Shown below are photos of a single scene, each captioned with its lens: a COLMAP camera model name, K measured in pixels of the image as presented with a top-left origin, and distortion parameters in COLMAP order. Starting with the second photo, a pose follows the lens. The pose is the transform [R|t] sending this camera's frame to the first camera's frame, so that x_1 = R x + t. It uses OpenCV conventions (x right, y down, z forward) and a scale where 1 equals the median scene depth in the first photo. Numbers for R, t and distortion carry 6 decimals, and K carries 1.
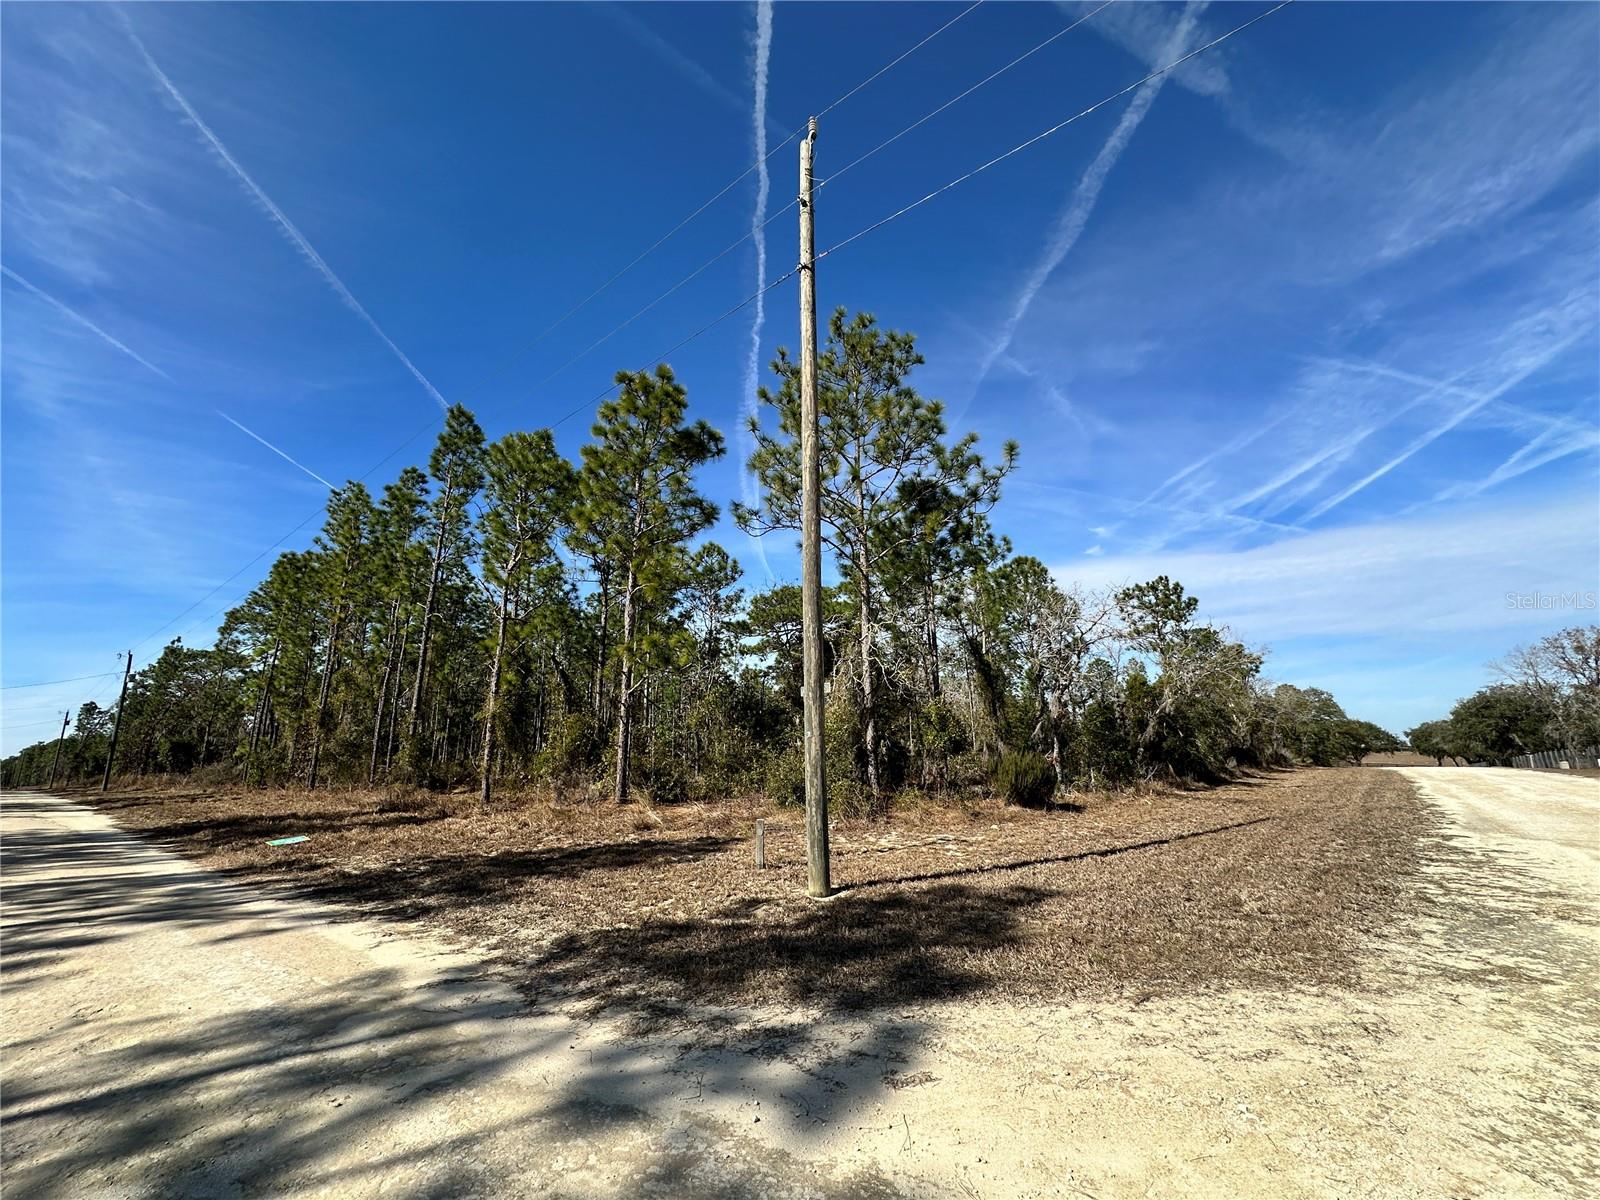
lens RADIAL K [[642.6, 0, 796.0], [0, 642.6, 599.6], [0, 0, 1]] dist [0.003336, 0.000498]
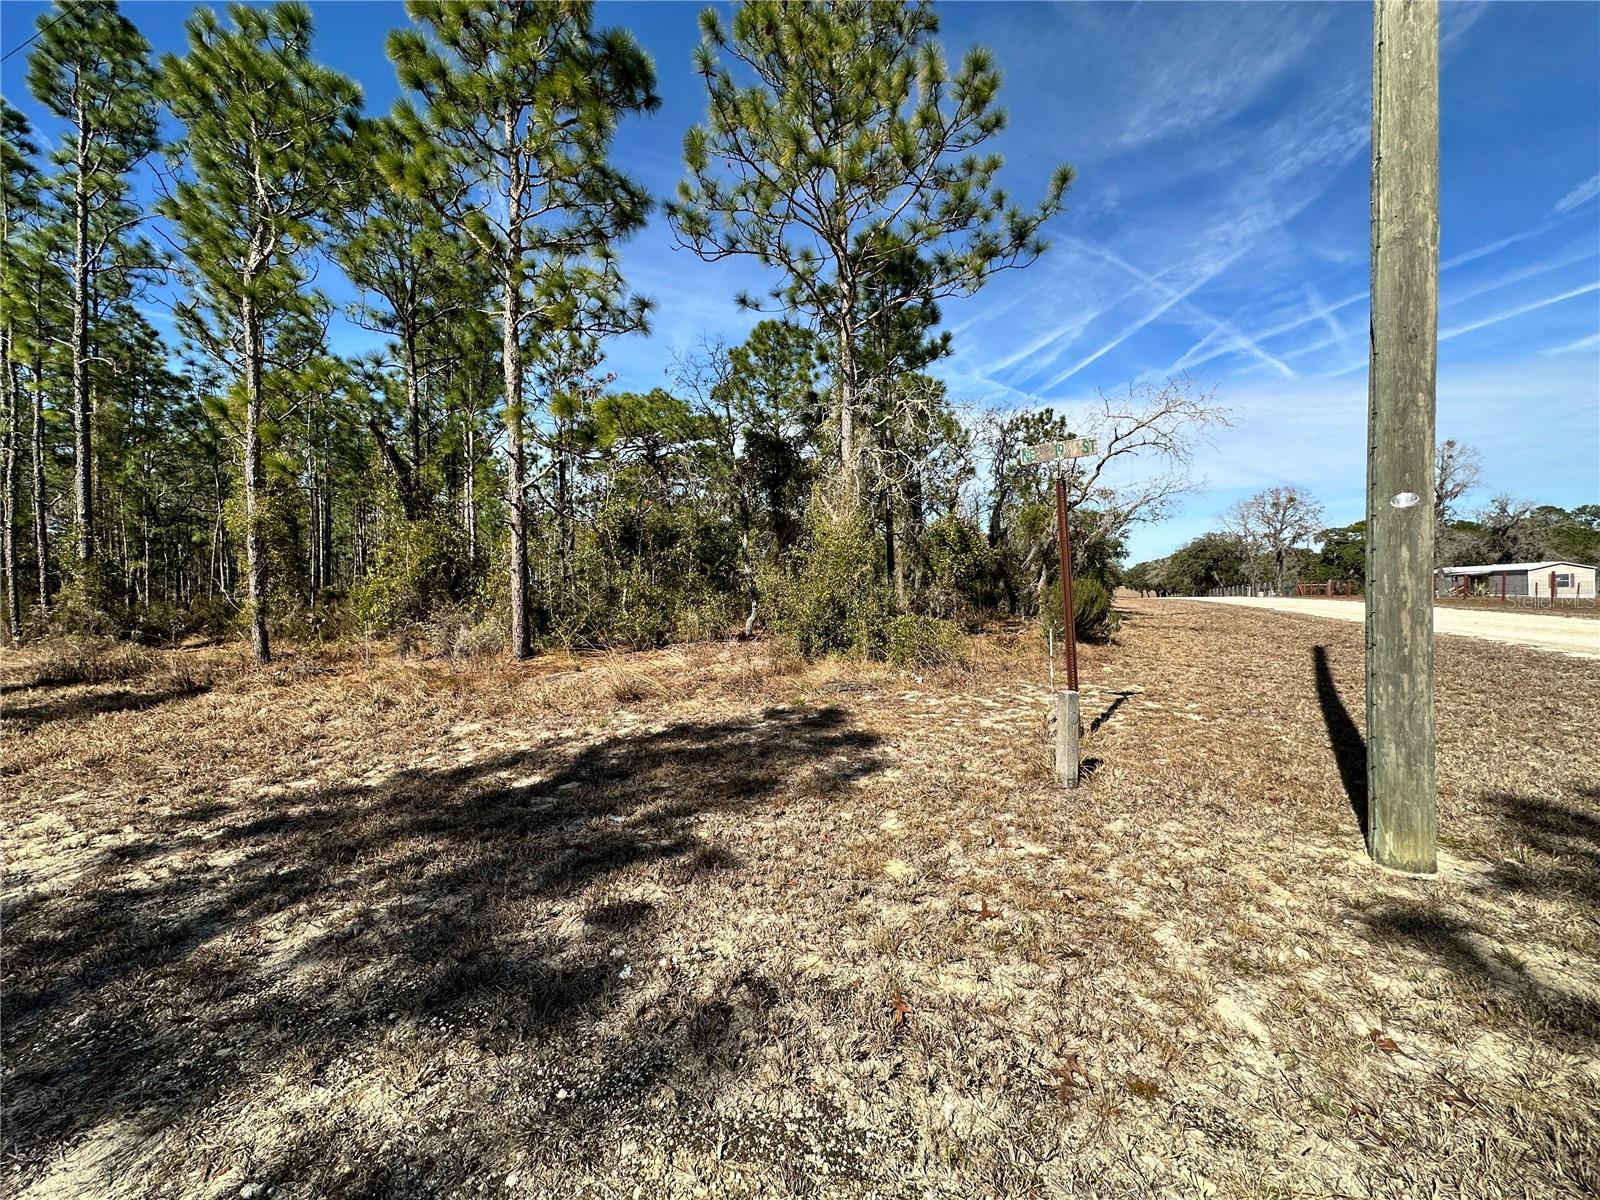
lens RADIAL K [[642.6, 0, 795.6], [0, 642.6, 597.6], [0, 0, 1]] dist [0.003336, 0.000498]
pose [[0.952496, -0.008957, 0.304420, -0.182372], [-0.064914, 0.970627, 0.231668, 0.078843], [-0.297554, -0.240424, 0.923936, 0.288211]]
